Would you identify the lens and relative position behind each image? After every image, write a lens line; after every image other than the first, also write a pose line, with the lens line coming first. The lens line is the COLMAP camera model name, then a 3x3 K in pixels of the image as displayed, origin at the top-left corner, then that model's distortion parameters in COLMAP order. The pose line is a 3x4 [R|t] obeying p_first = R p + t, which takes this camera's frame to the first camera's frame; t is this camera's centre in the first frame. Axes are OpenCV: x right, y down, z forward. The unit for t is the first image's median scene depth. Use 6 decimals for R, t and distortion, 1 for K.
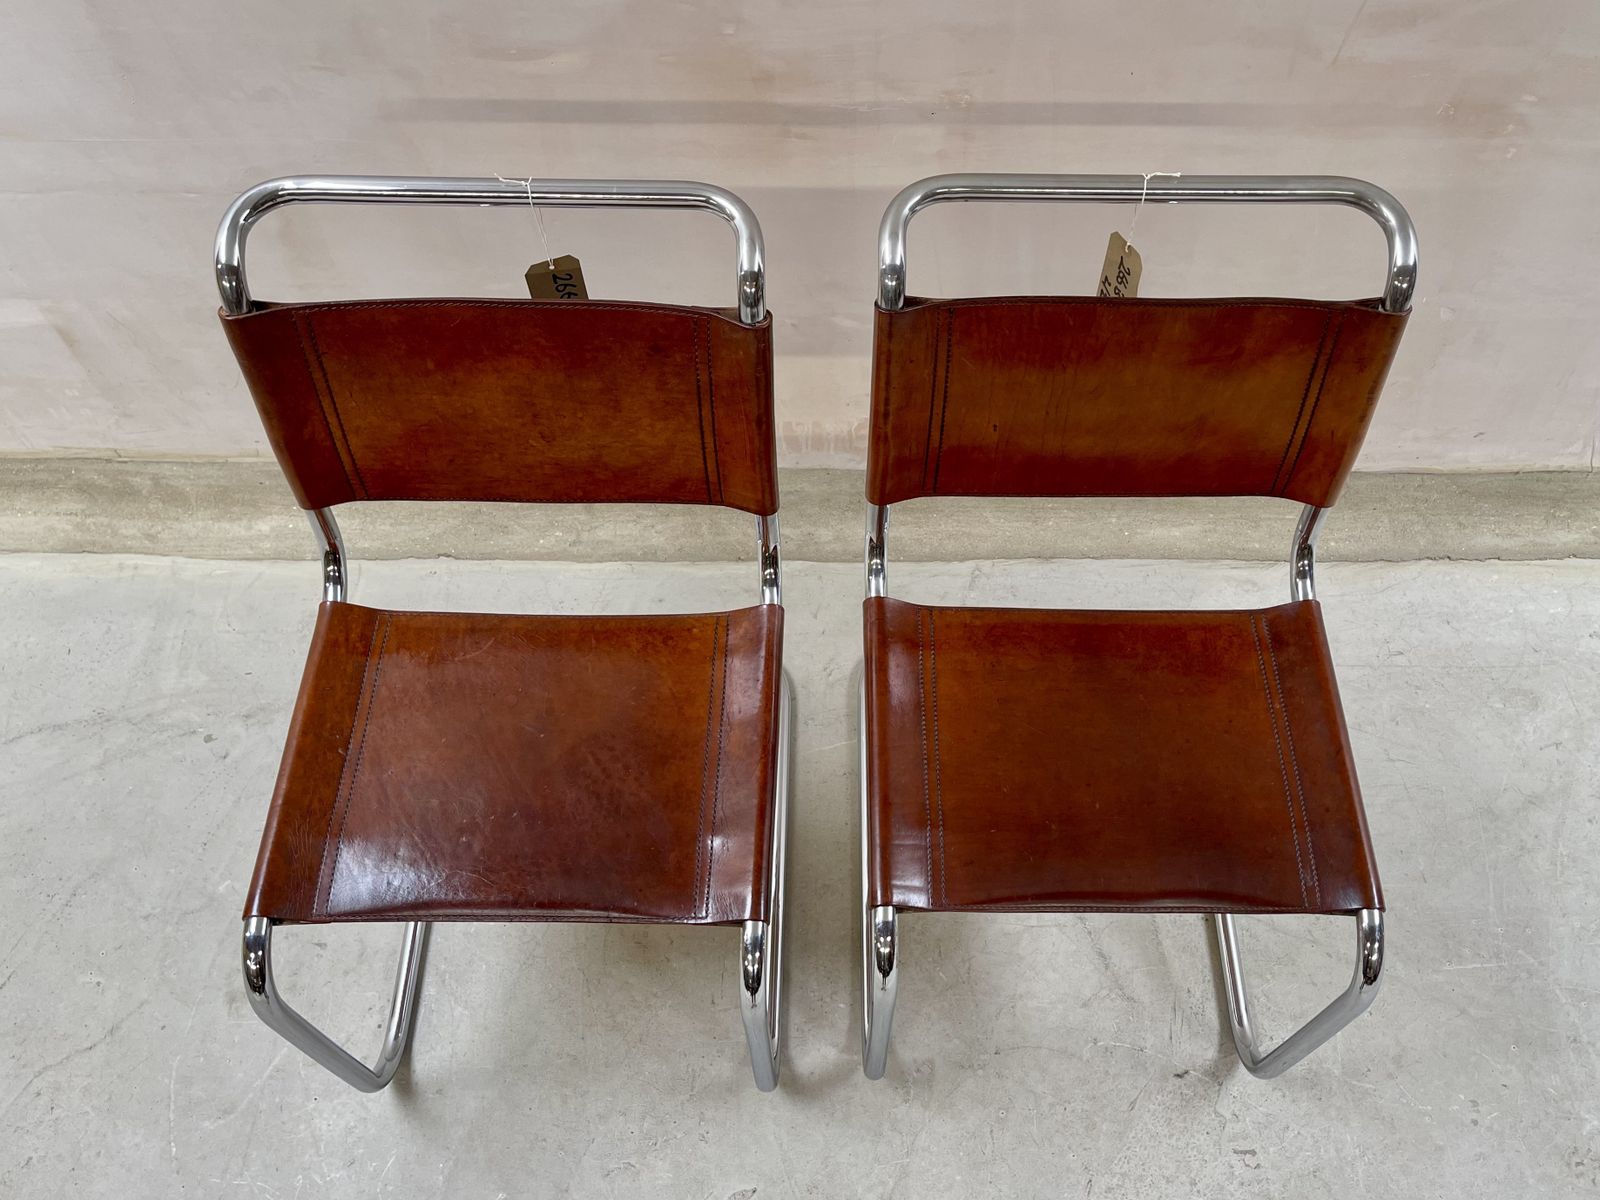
lens RADIAL K [[1319.5, 0, 851.6], [0, 1319.5, 631.9], [0, 0, 1]] dist [0.049885, -0.037483]
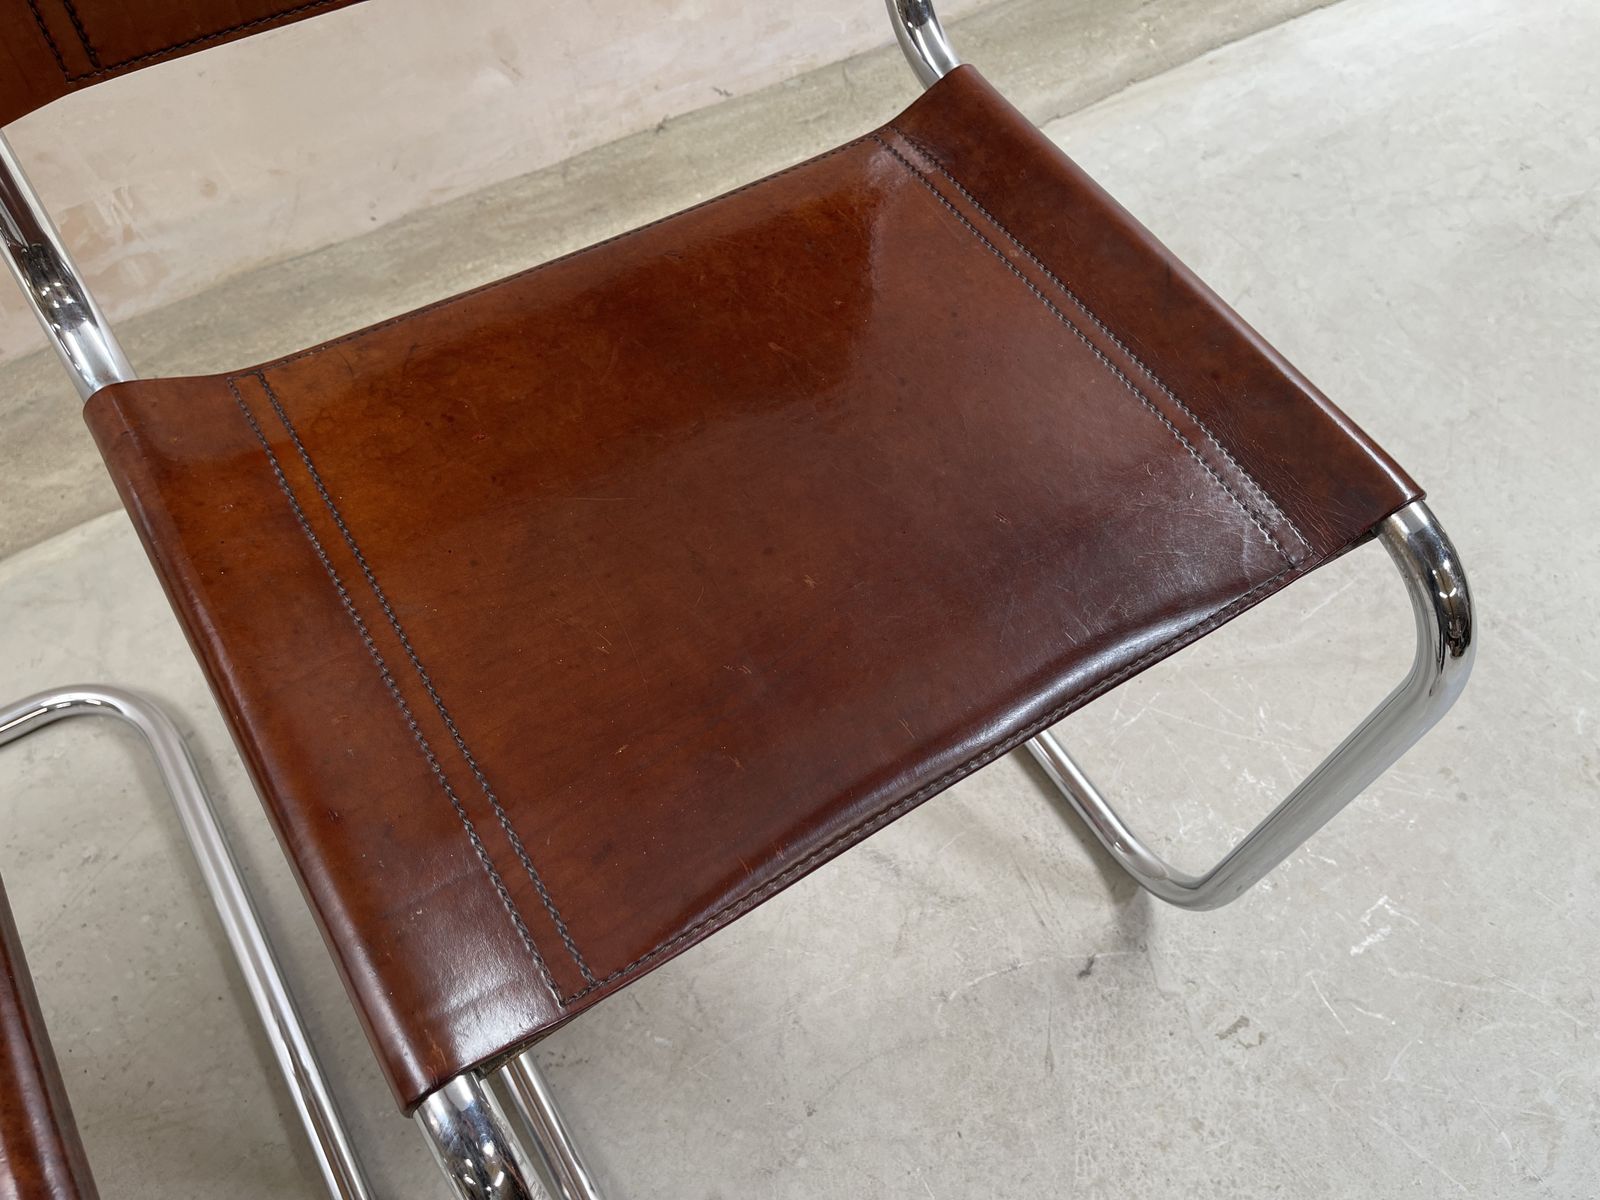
lens RADIAL K [[1211.6, 0, 803.2], [0, 1211.6, 607.6], [0, 0, 1]] dist [0.073178, -0.103351]
pose [[0.844930, -0.447823, 0.292485, 0.052252], [0.442824, 0.892370, 0.087077, 0.083727], [-0.300000, 0.055945, 0.952297, 0.505580]]
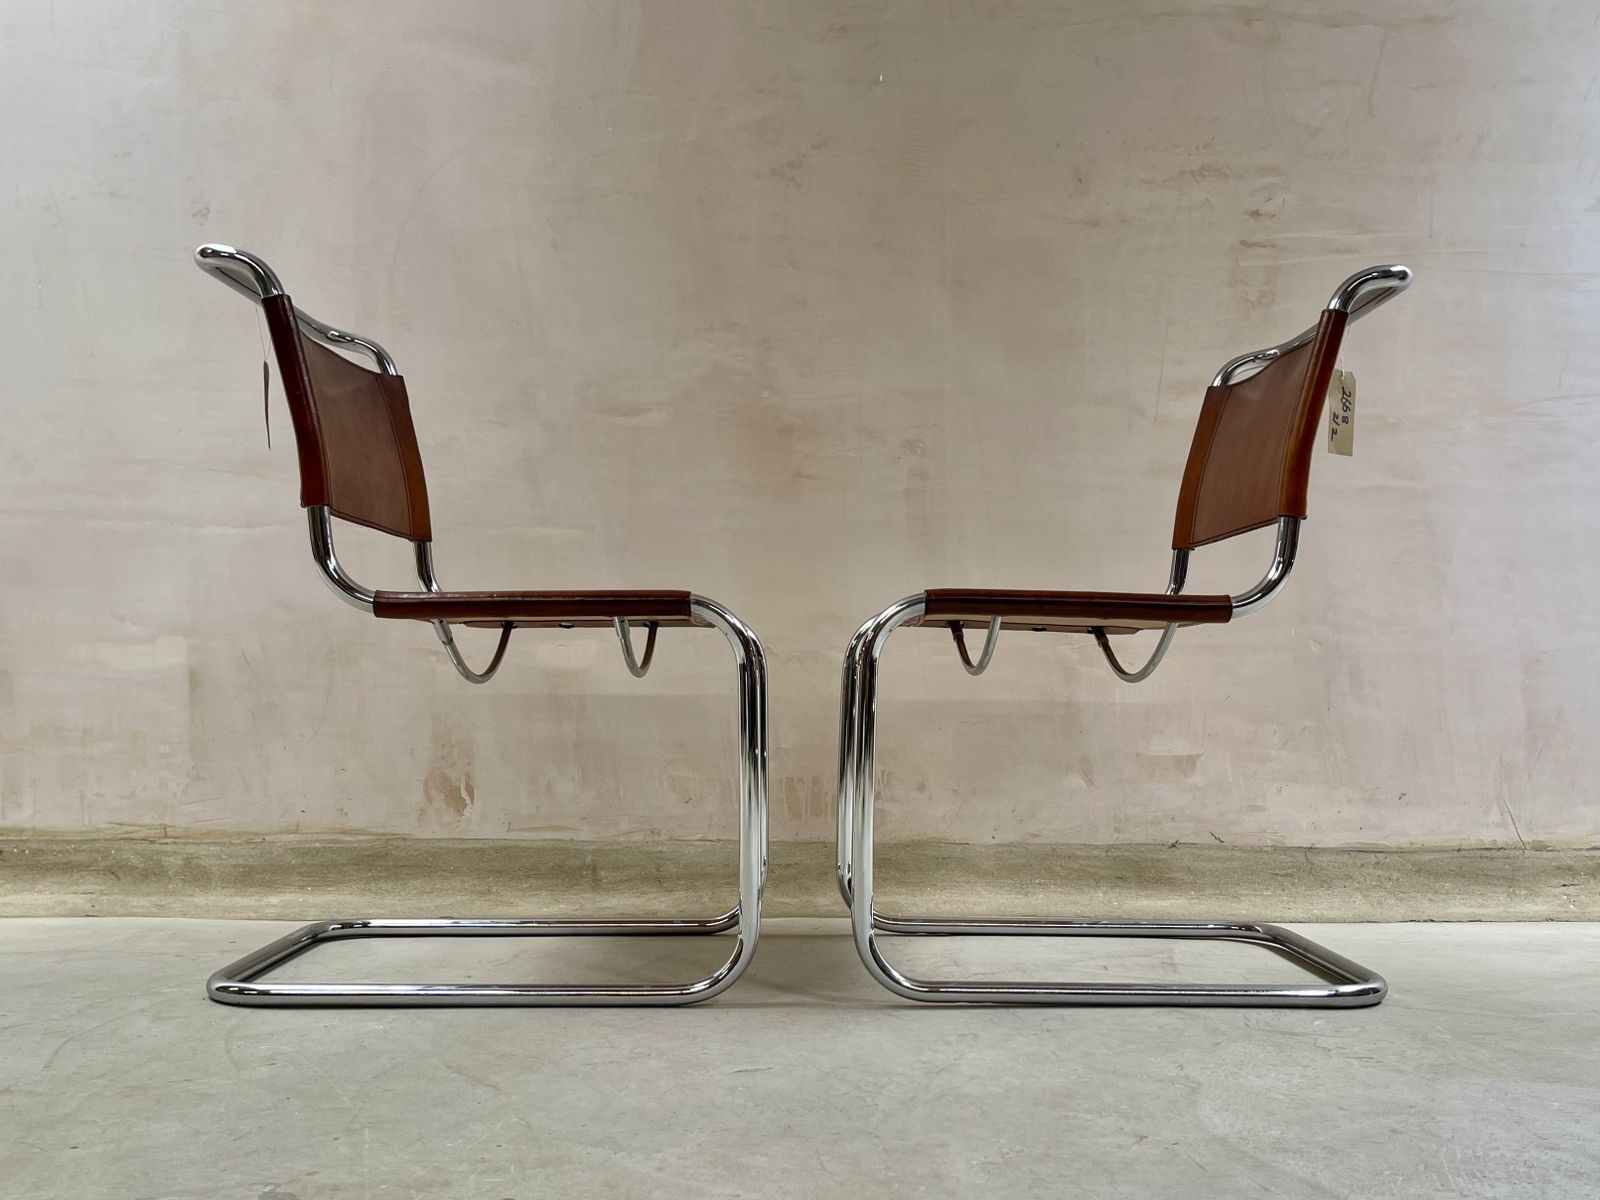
lens RADIAL K [[1443.4, 0, 833.4], [0, 1443.4, 696.7], [0, 0, 1]] dist [0.042833, -0.032870]
pose [[0.999239, -0.008608, 0.038033, -0.066122], [0.036854, 0.527184, -0.848951, 0.977415], [-0.012743, 0.849707, 0.527101, 0.336222]]
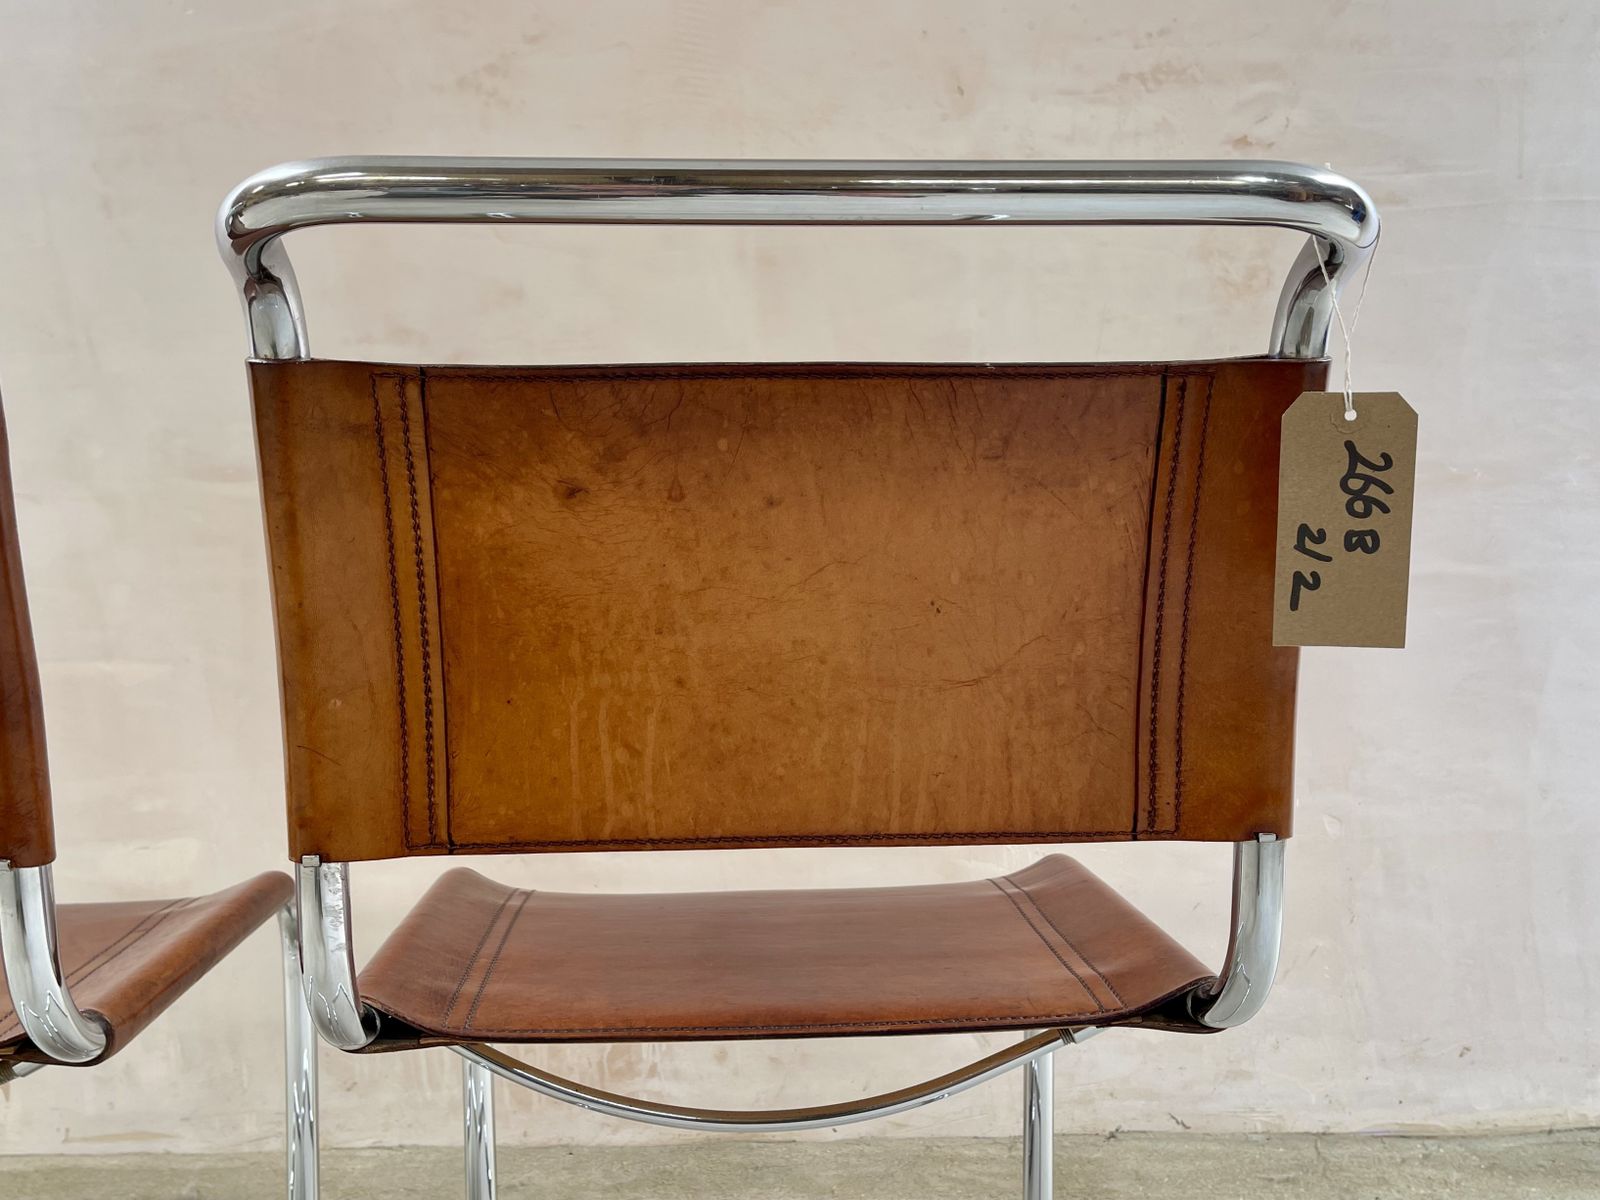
lens RADIAL K [[1443.4, 0, 763.1], [0, 1443.4, 686.2], [0, 0, 1]] dist [0.042833, -0.032870]
pose [[0.998805, -0.023083, 0.043083, 0.066530], [0.048579, 0.565878, -0.823056, 0.443038], [-0.005381, 0.824166, 0.566323, 0.450560]]
